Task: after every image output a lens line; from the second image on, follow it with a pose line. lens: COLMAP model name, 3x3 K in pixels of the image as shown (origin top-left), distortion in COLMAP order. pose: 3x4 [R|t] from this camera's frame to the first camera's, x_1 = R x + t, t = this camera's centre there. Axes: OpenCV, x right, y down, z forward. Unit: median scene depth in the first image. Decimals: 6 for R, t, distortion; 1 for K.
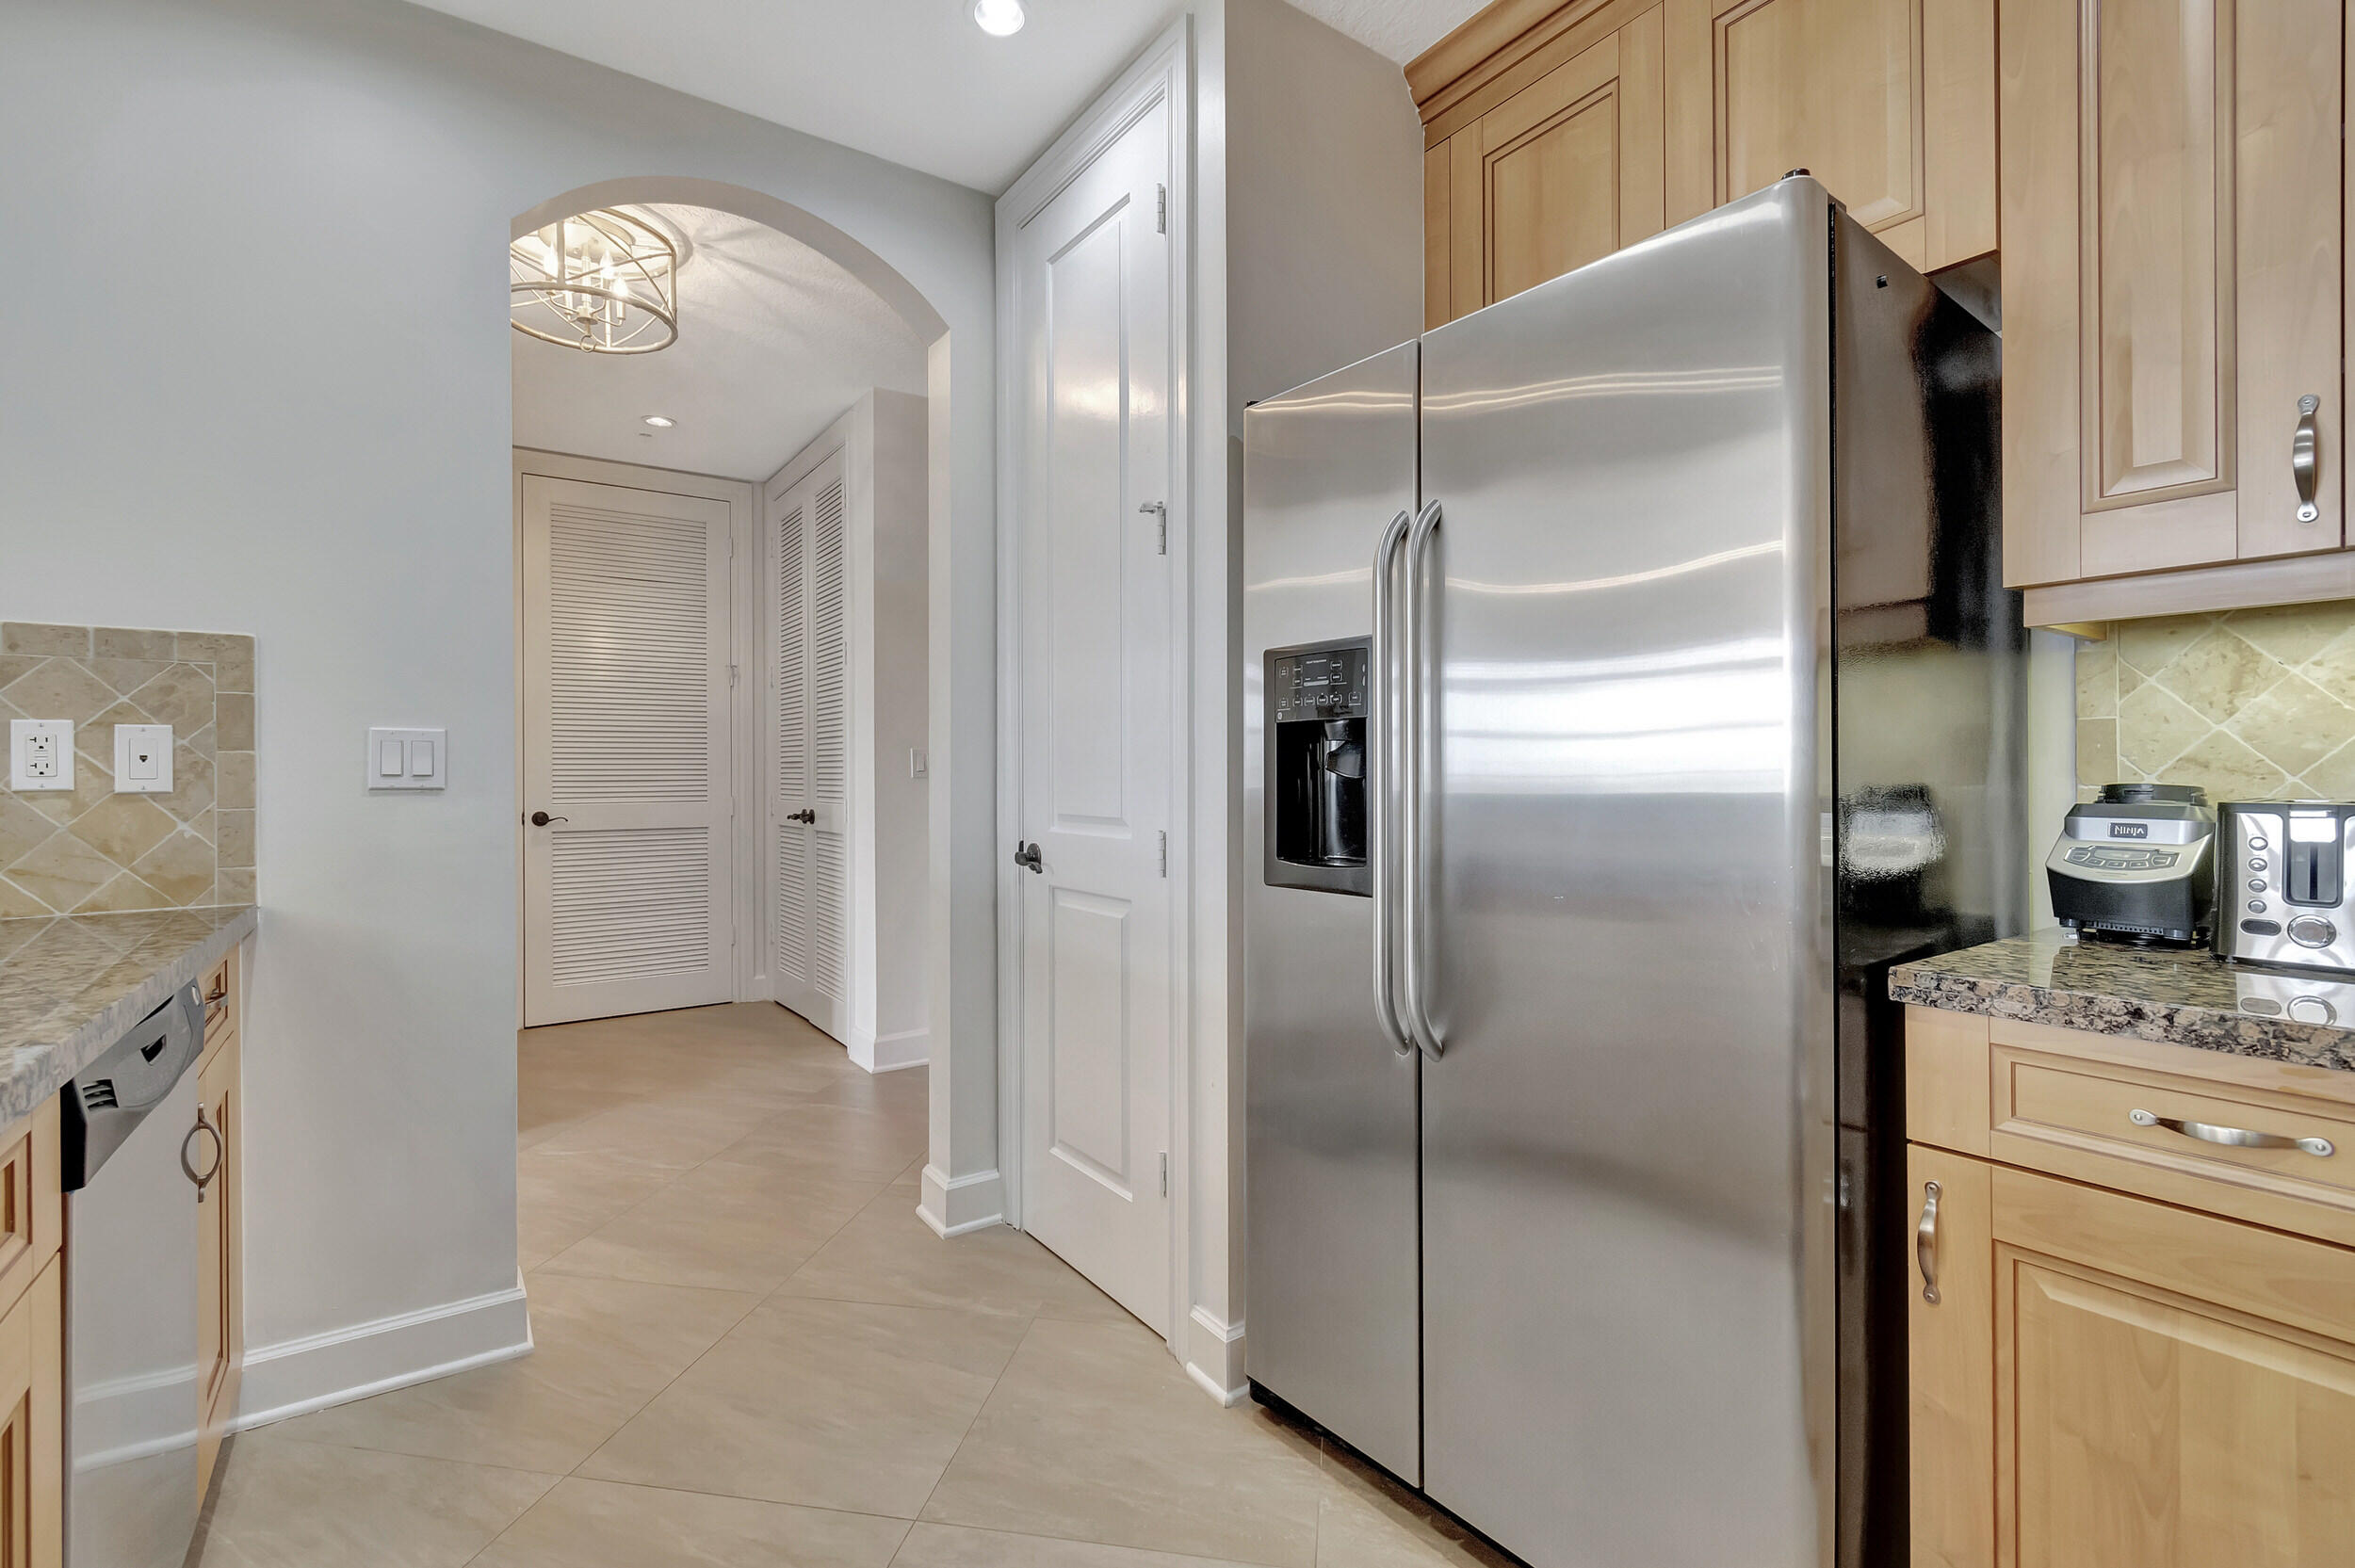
lens RADIAL K [[1054.0, 0, 1165.6], [0, 1054.0, 755.5], [0, 0, 1]] dist [0.001200, 0.000139]
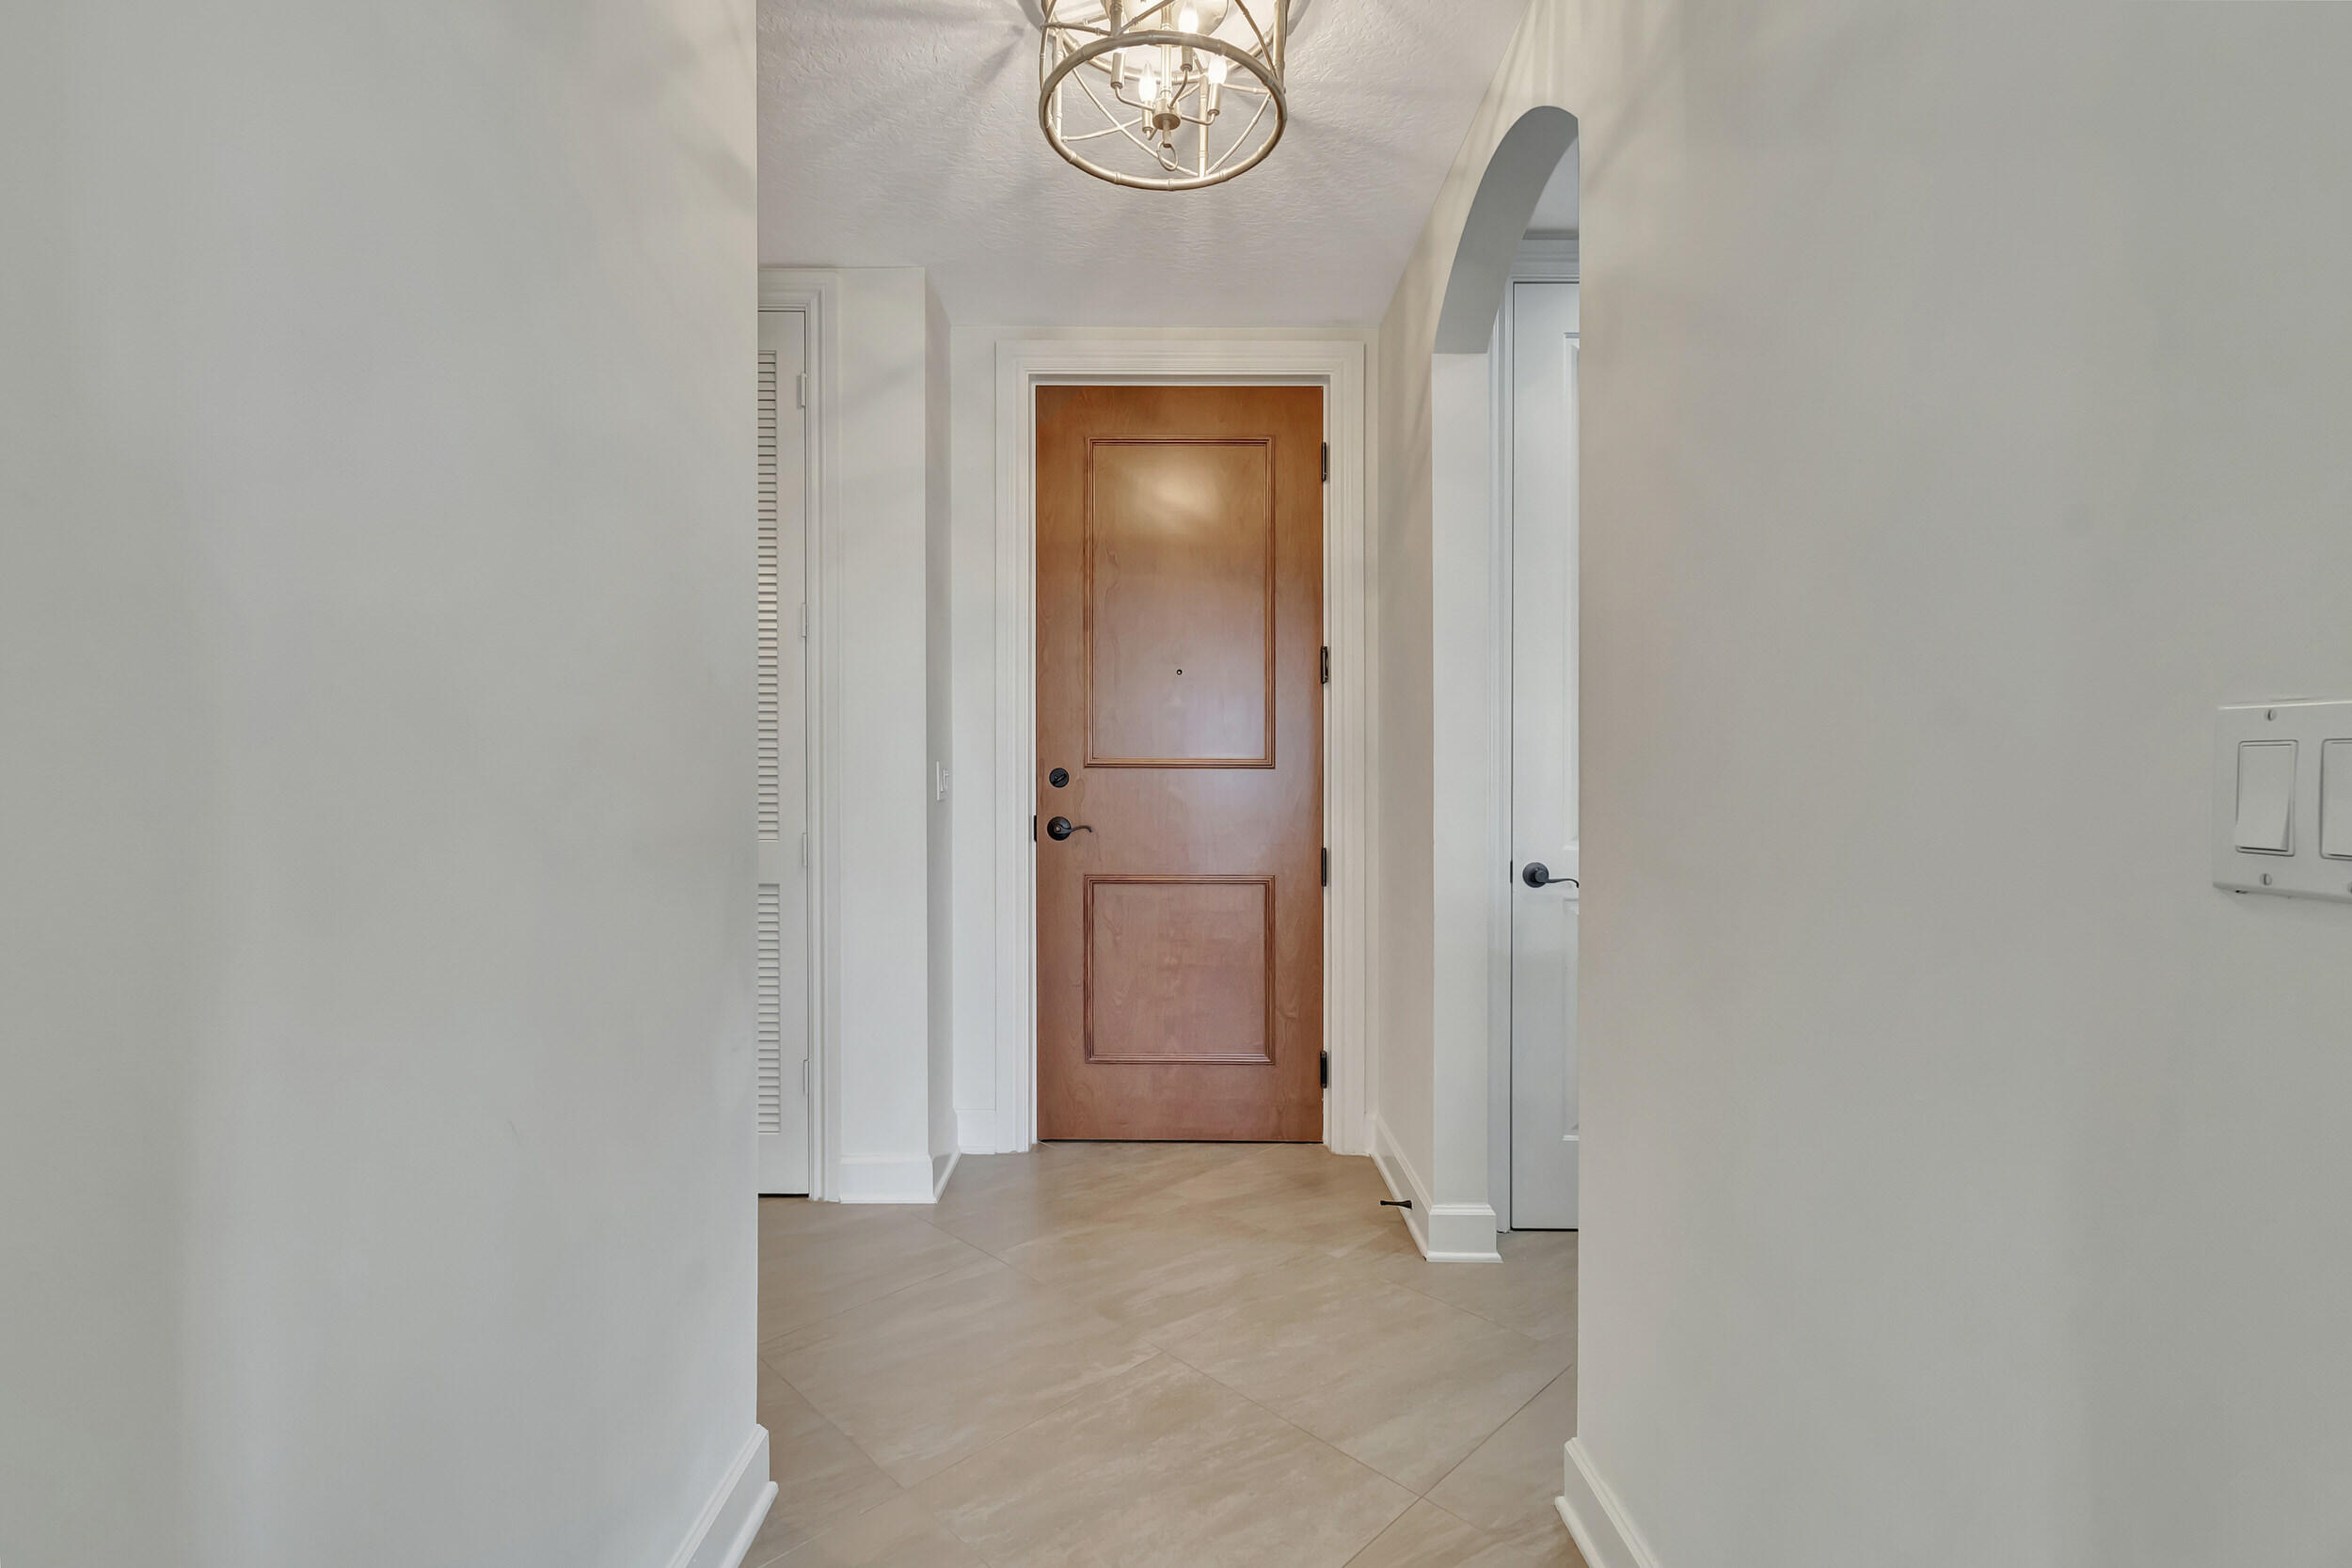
lens RADIAL K [[1056.7, 0, 1158.8], [0, 1056.7, 783.9], [0, 0, 1]] dist [0.001414, -0.000632]
pose [[0.598540, -0.006534, 0.801067, -1.725732], [-0.005671, 0.999907, 0.012393, -0.016999], [-0.801073, -0.011961, 0.598447, 0.945887]]
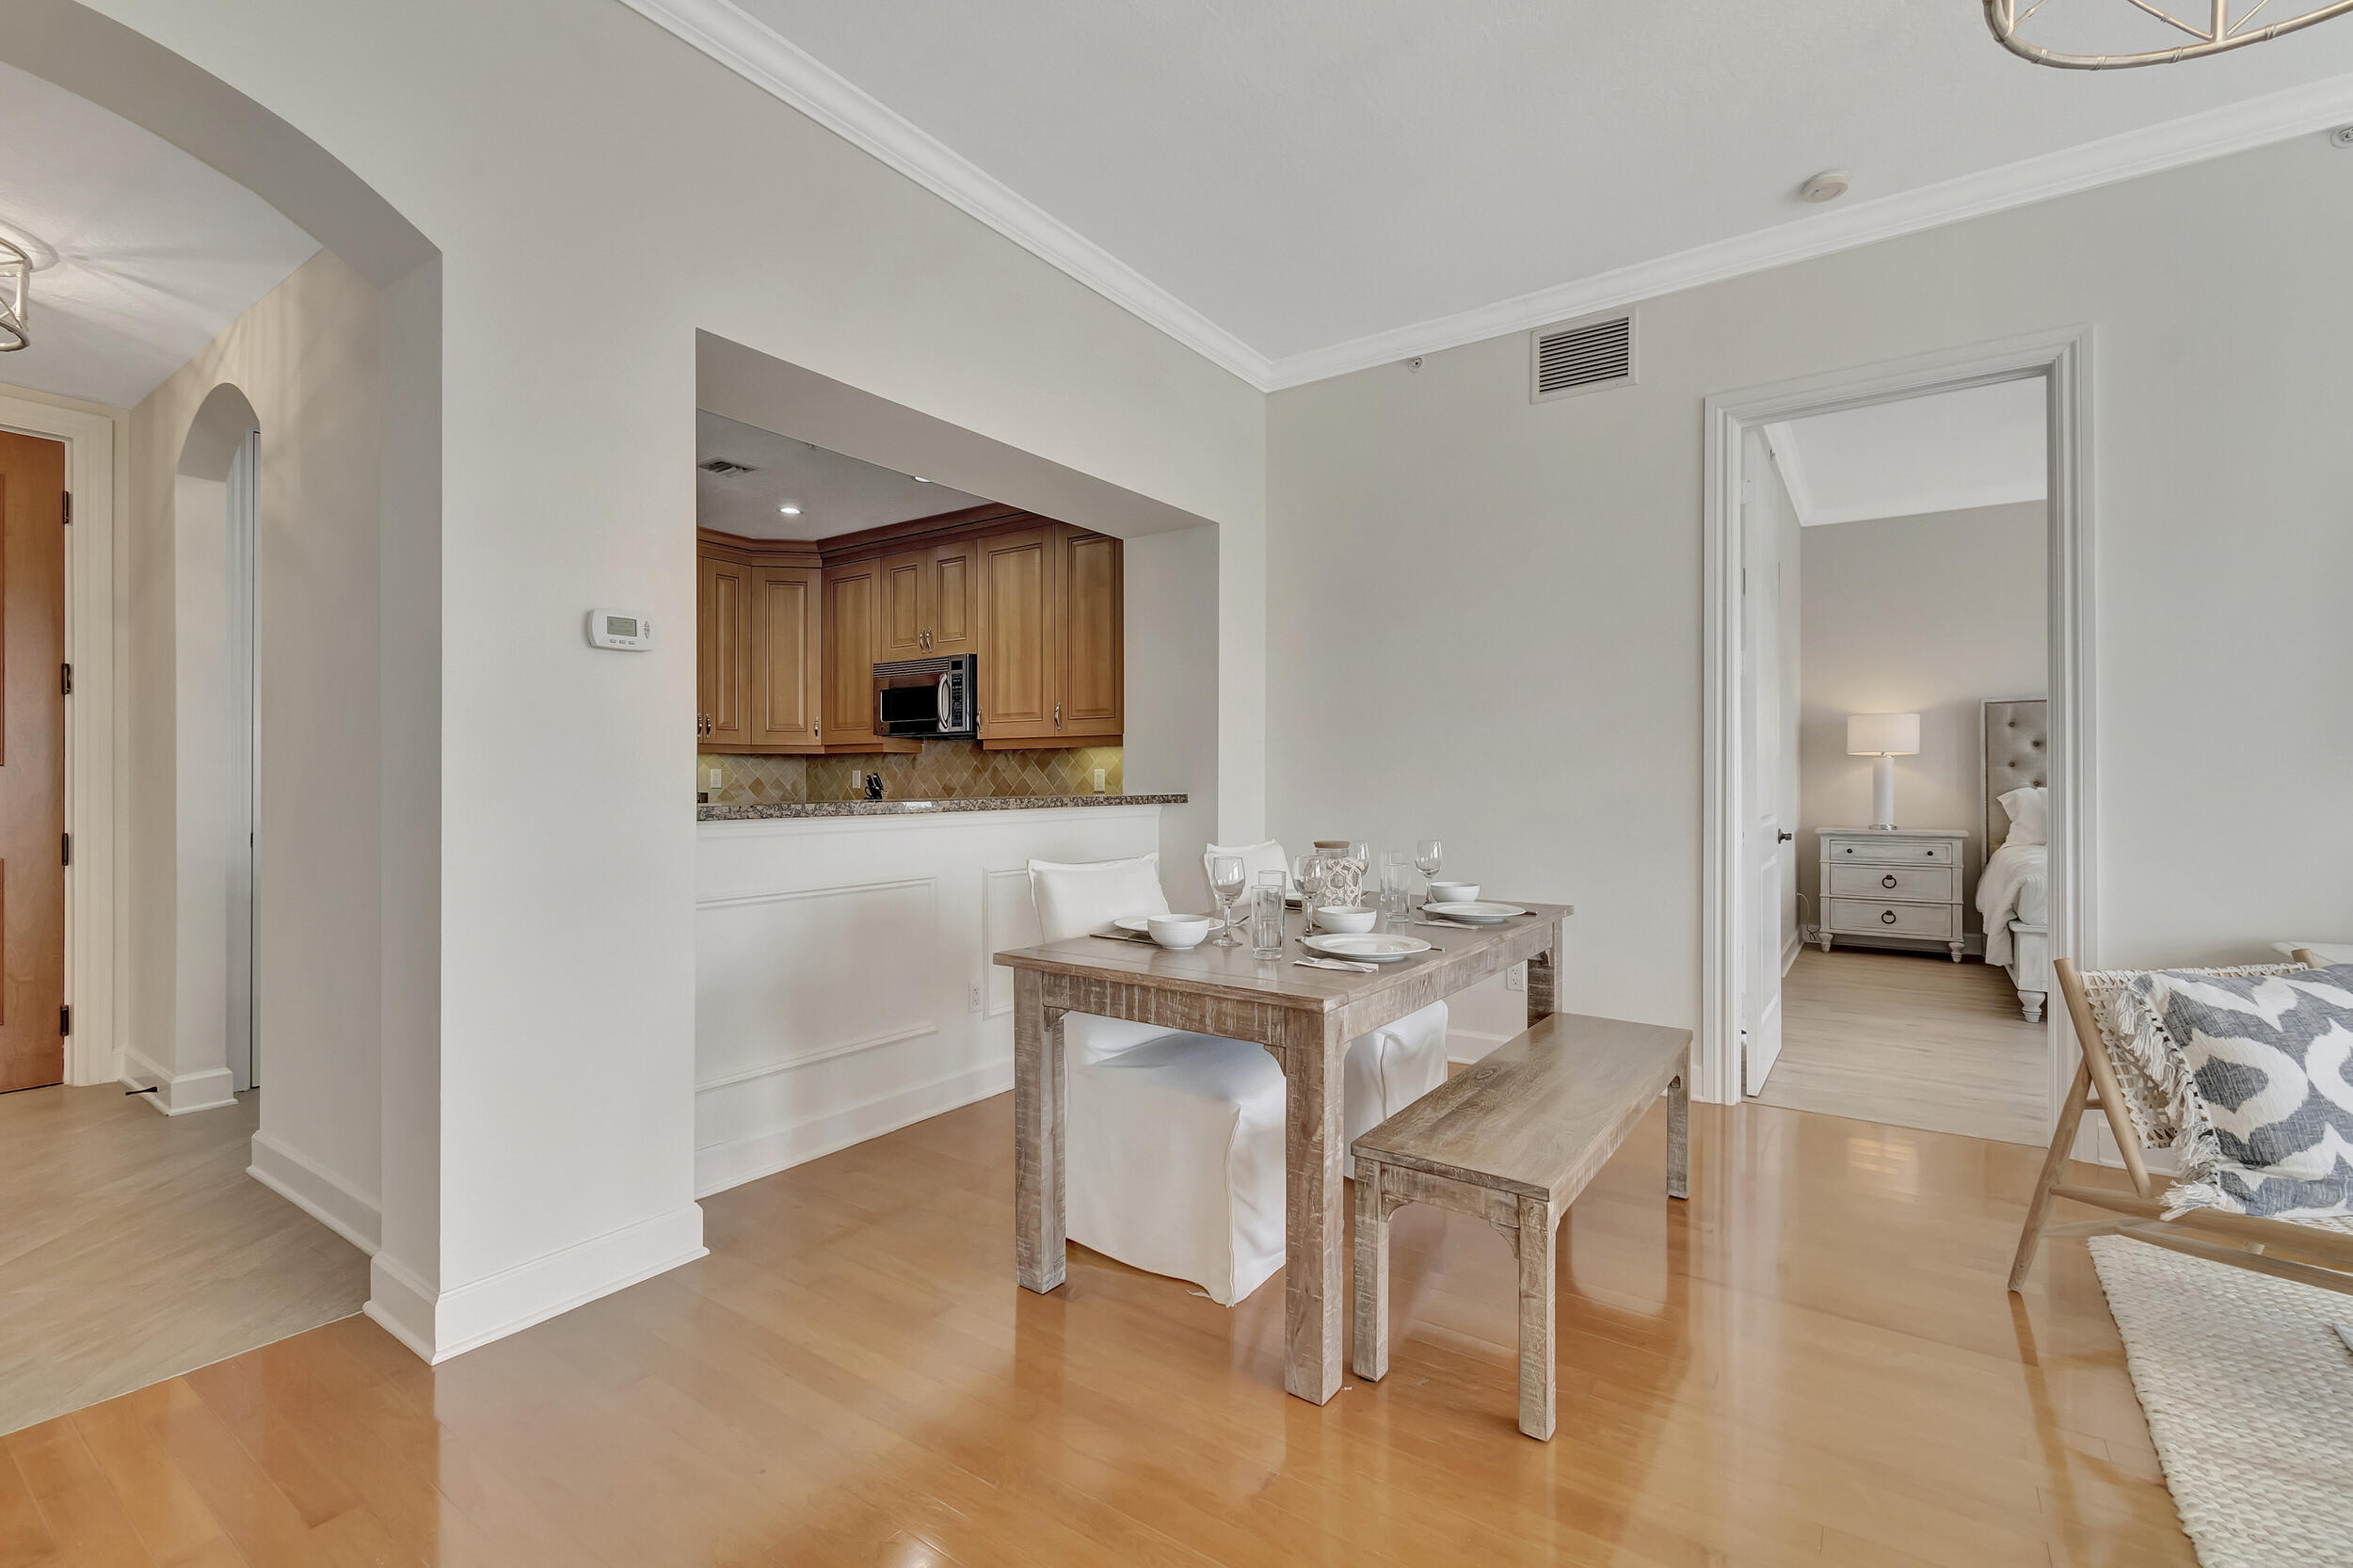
lens RADIAL K [[1040.6, 0, 1163.2], [0, 1040.6, 778.5], [0, 0, 1]] dist [0.002040, -0.000144]
pose [[-0.317303, 0.002768, 0.948320, -2.868402], [-0.007302, 0.999959, -0.005362, -0.002486], [-0.948296, -0.008626, -0.317270, 0.335220]]
